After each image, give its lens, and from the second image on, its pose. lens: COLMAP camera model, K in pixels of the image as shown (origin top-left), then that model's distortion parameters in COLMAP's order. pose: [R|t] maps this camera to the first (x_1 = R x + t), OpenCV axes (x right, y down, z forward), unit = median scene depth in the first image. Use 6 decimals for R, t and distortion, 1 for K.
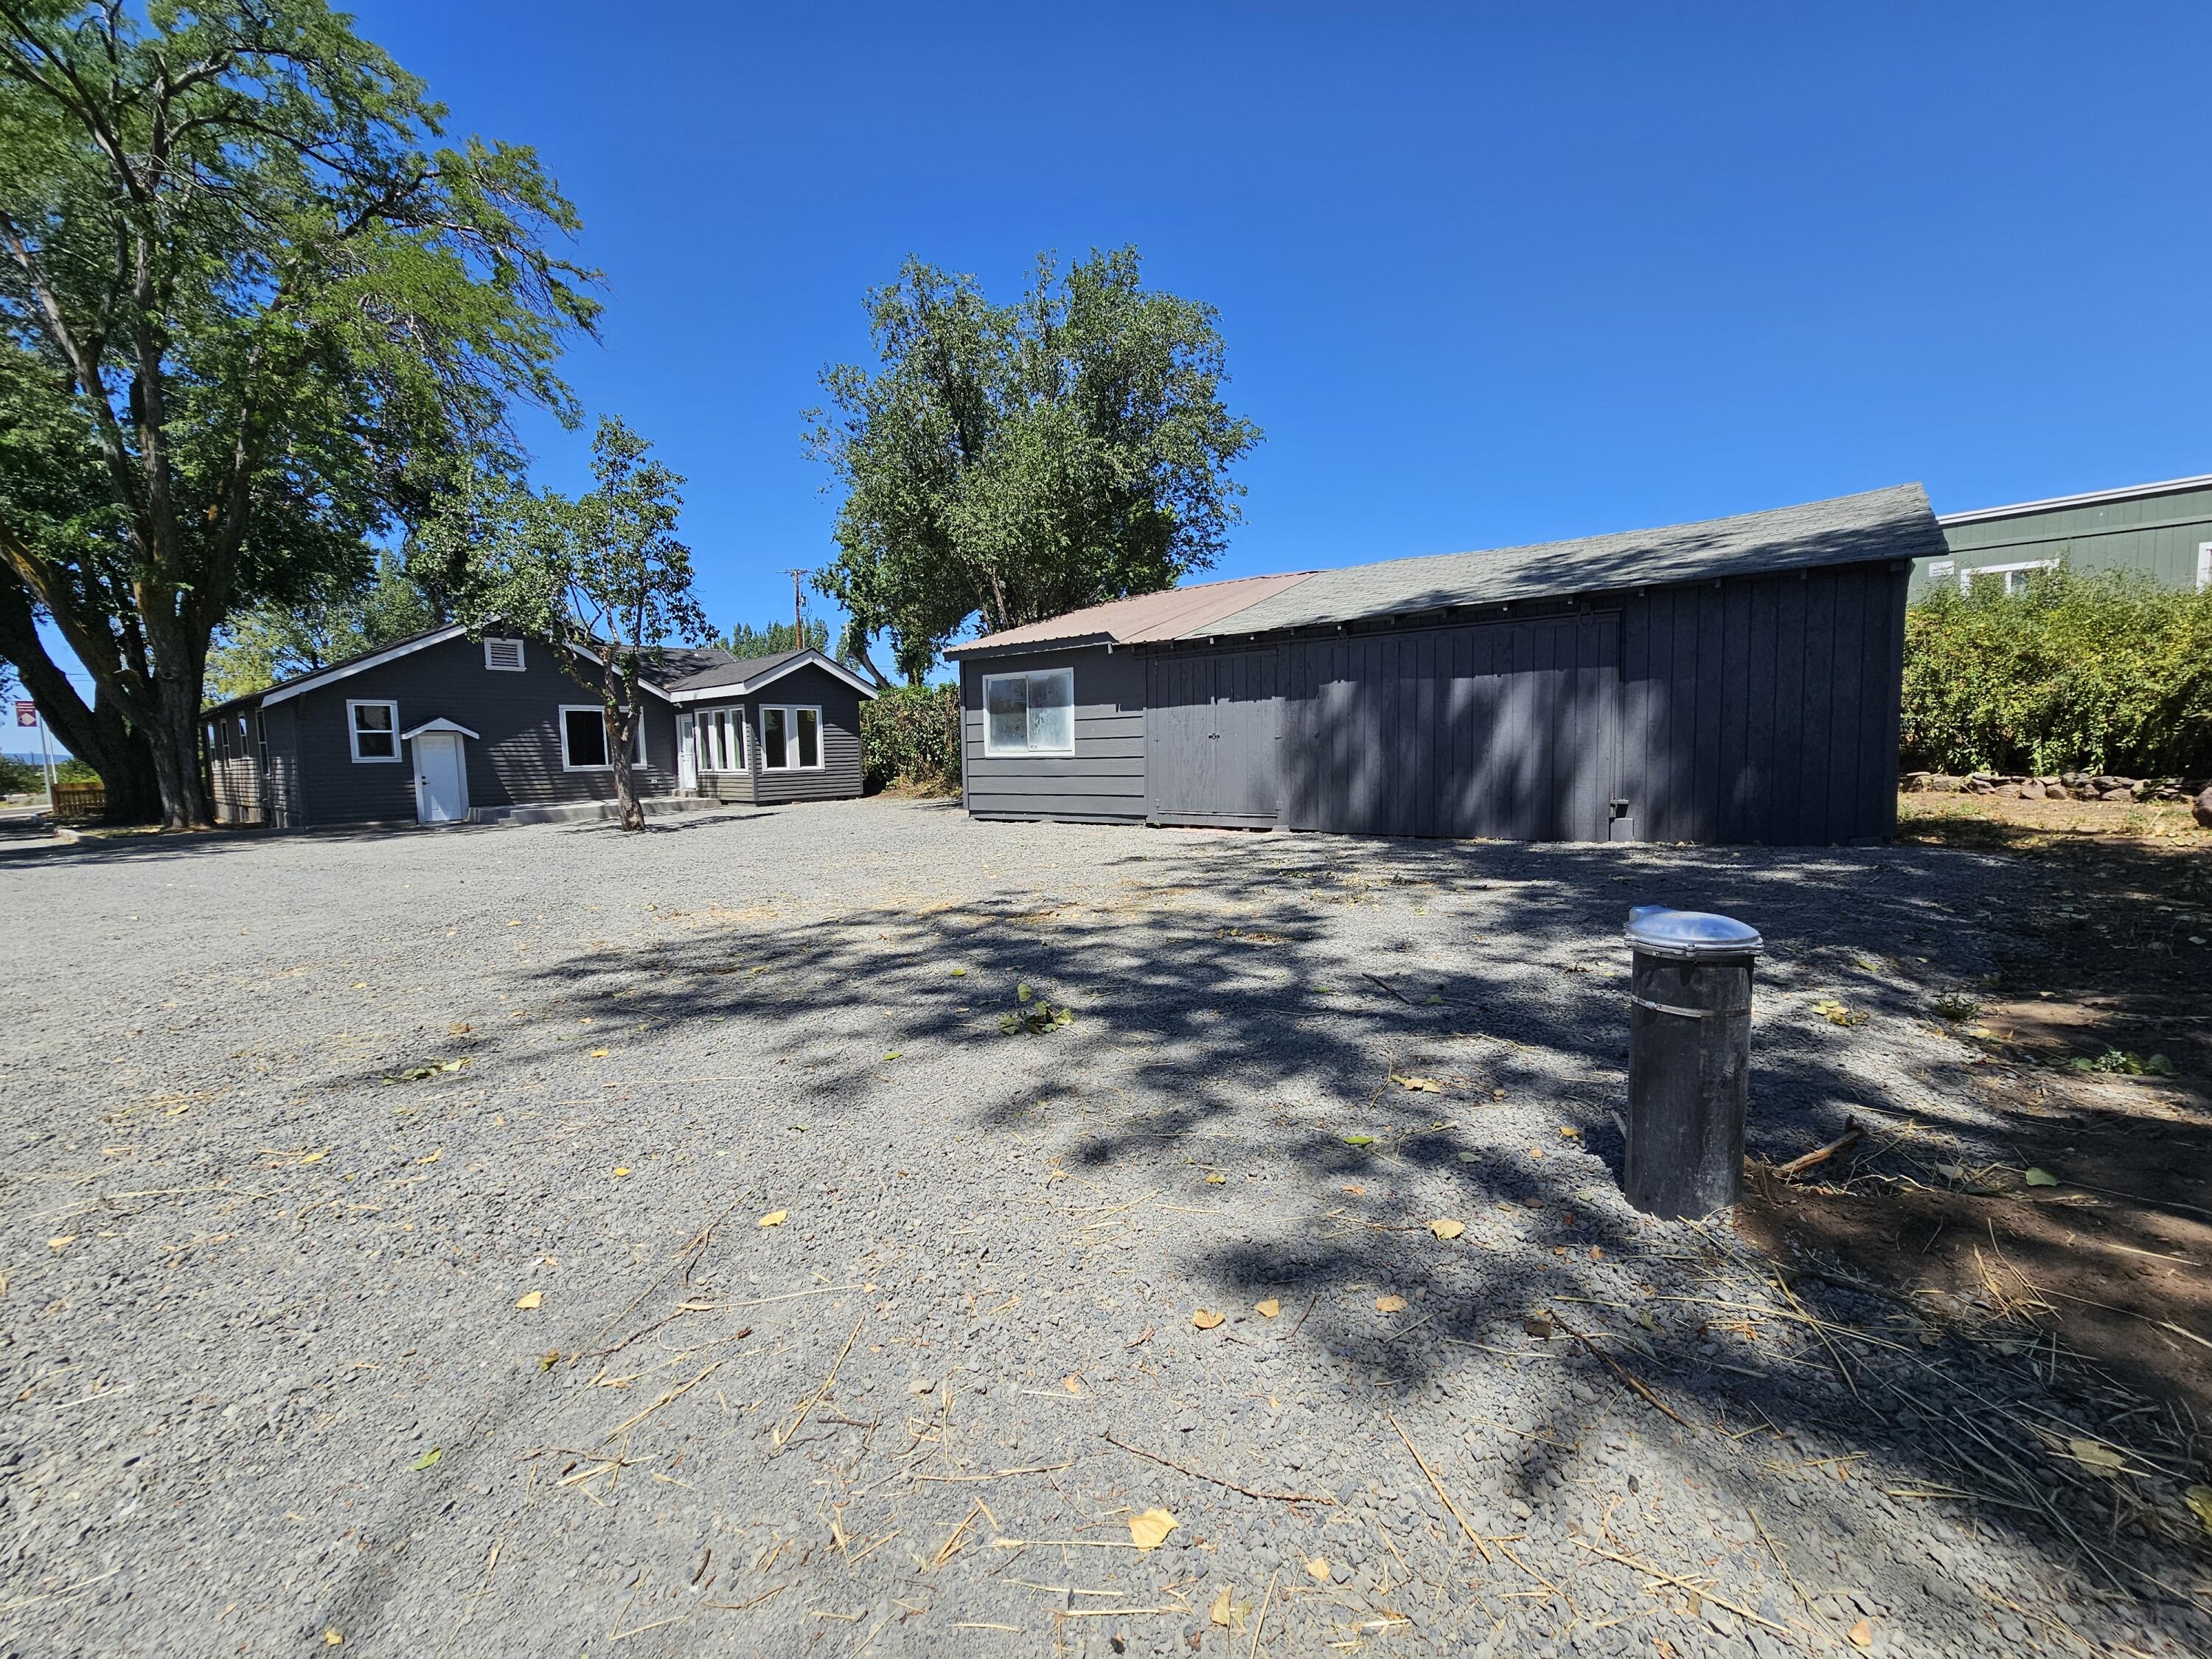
lens RADIAL K [[904.5, 0, 1140.3], [0, 904.5, 830.6], [0, 0, 1]] dist [-0.002790, -0.000201]
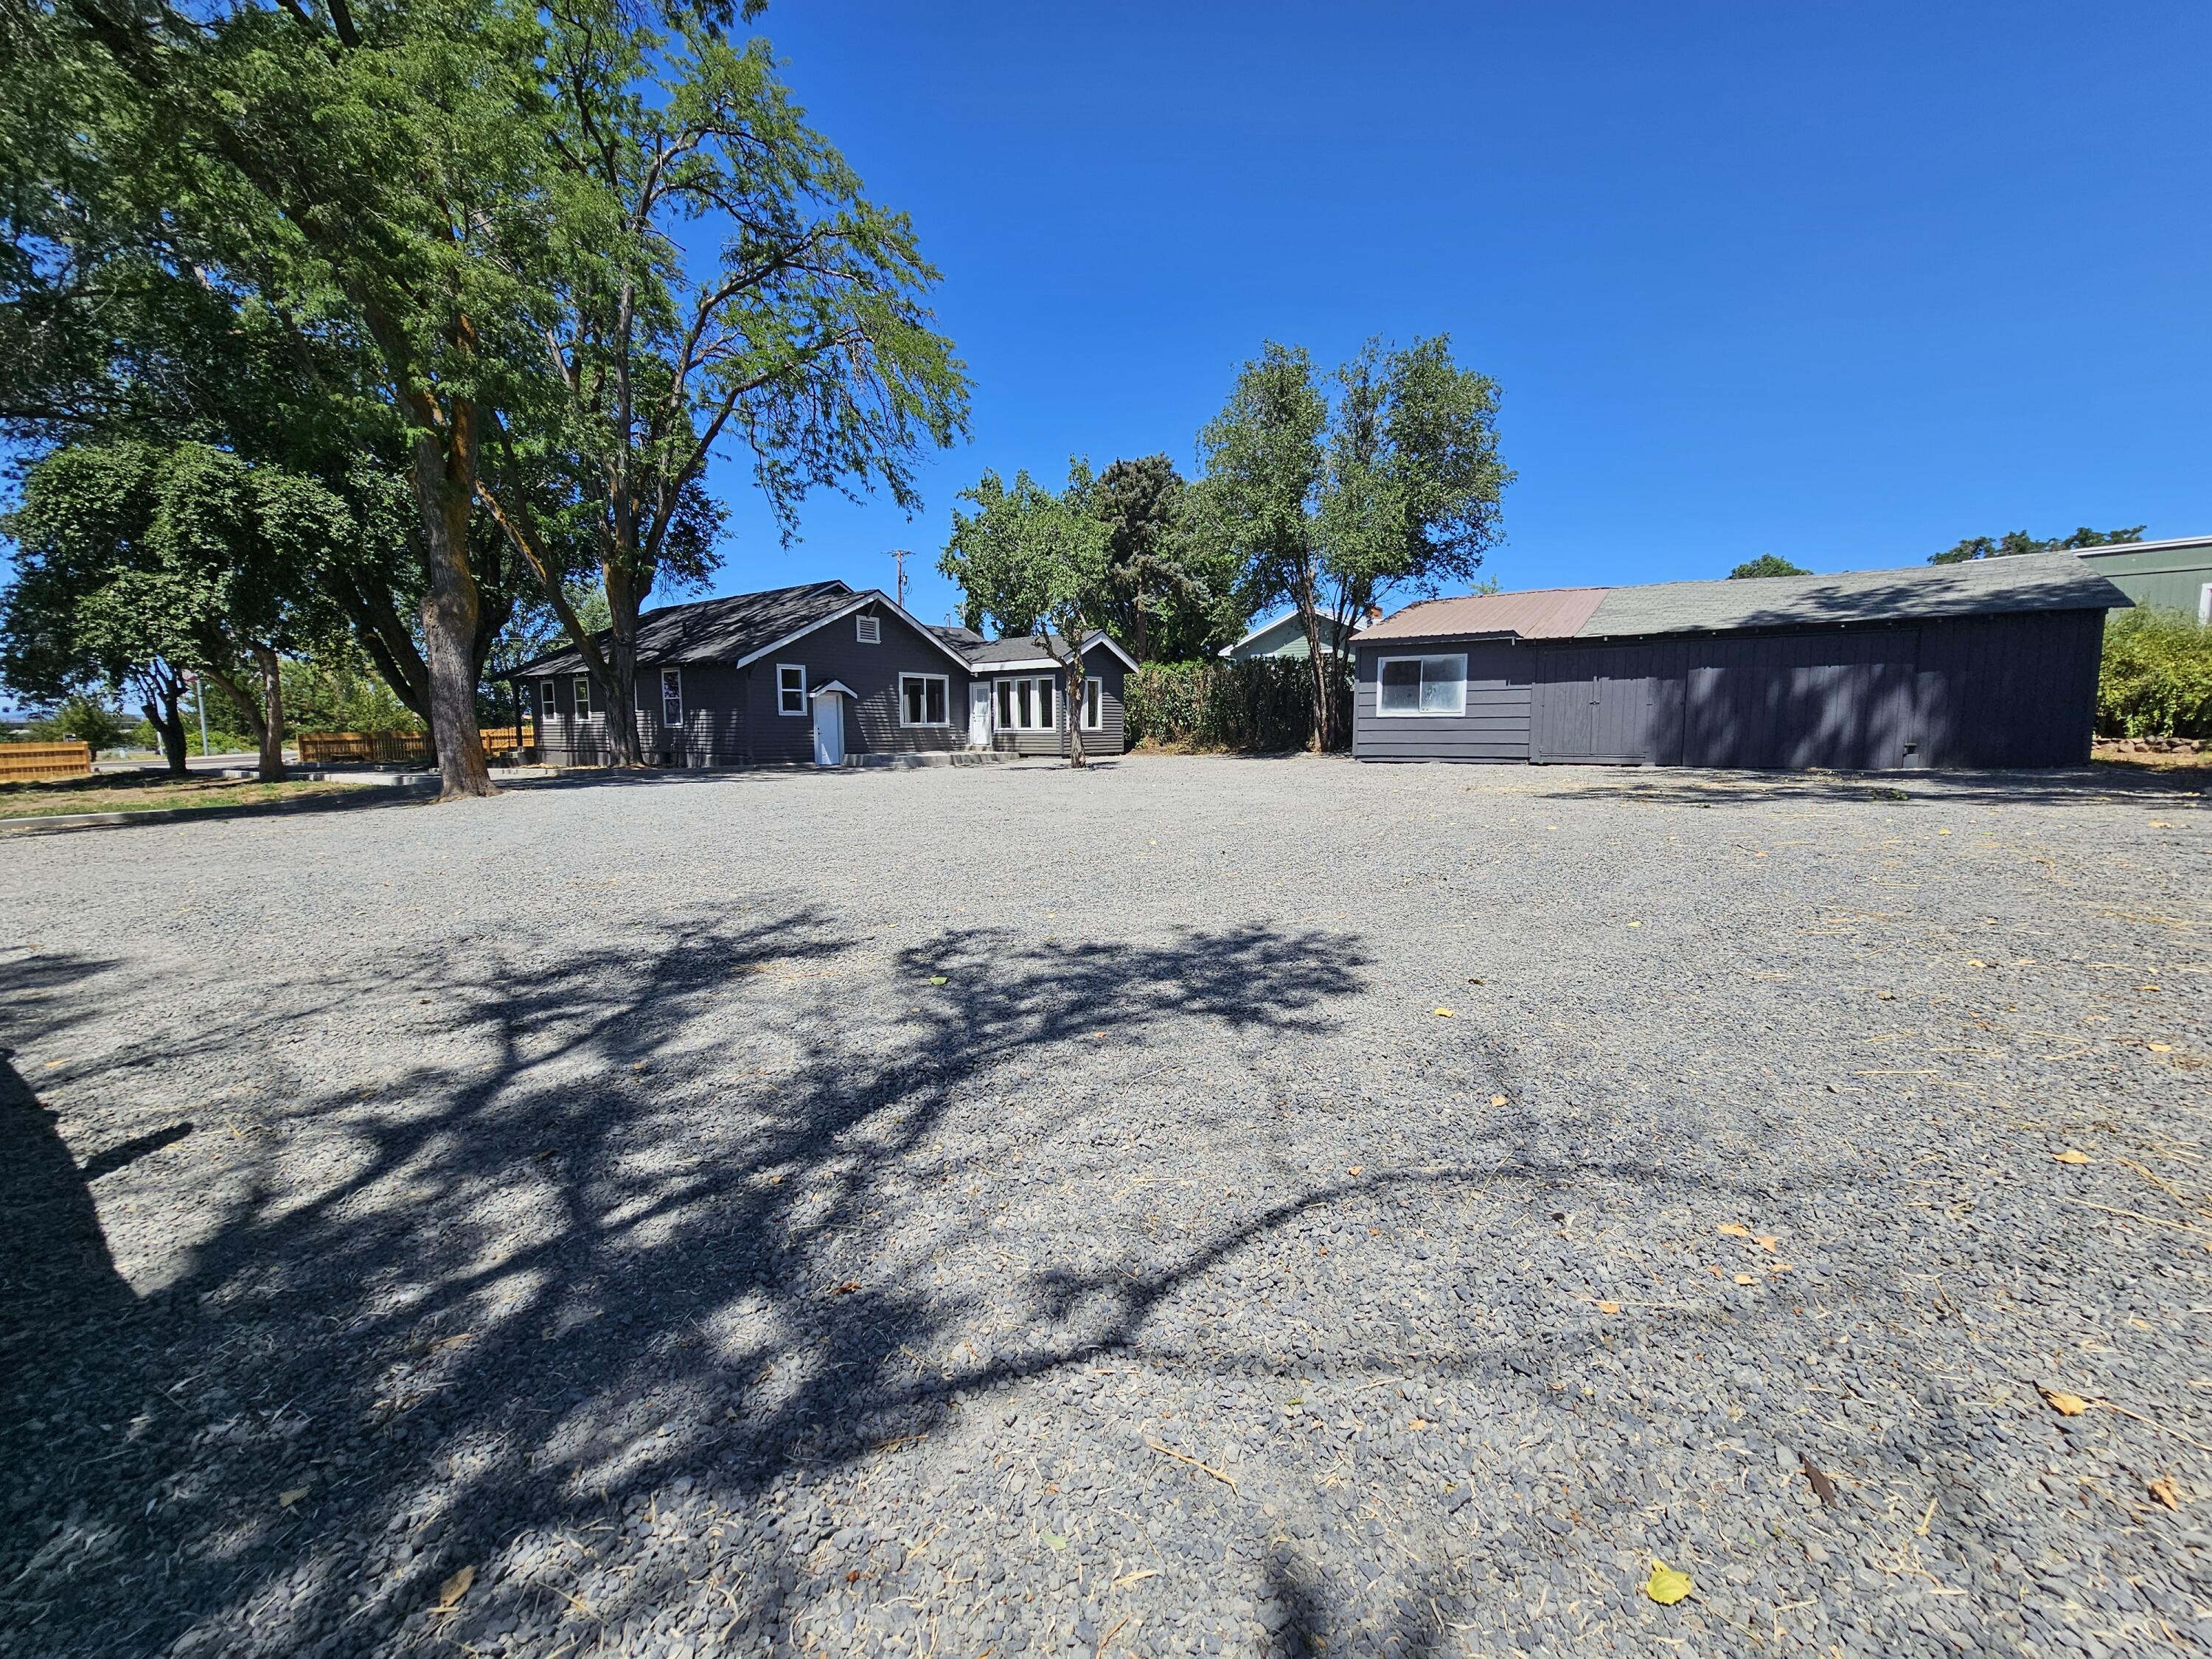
lens RADIAL K [[904.5, 0, 1130.7], [0, 904.5, 827.9], [0, 0, 1]] dist [-0.002790, -0.000201]
pose [[0.998914, 0.014249, 0.044362, -0.427773], [-0.015042, 0.999732, 0.017598, 0.049750], [-0.044099, -0.018246, 0.998861, -0.262363]]
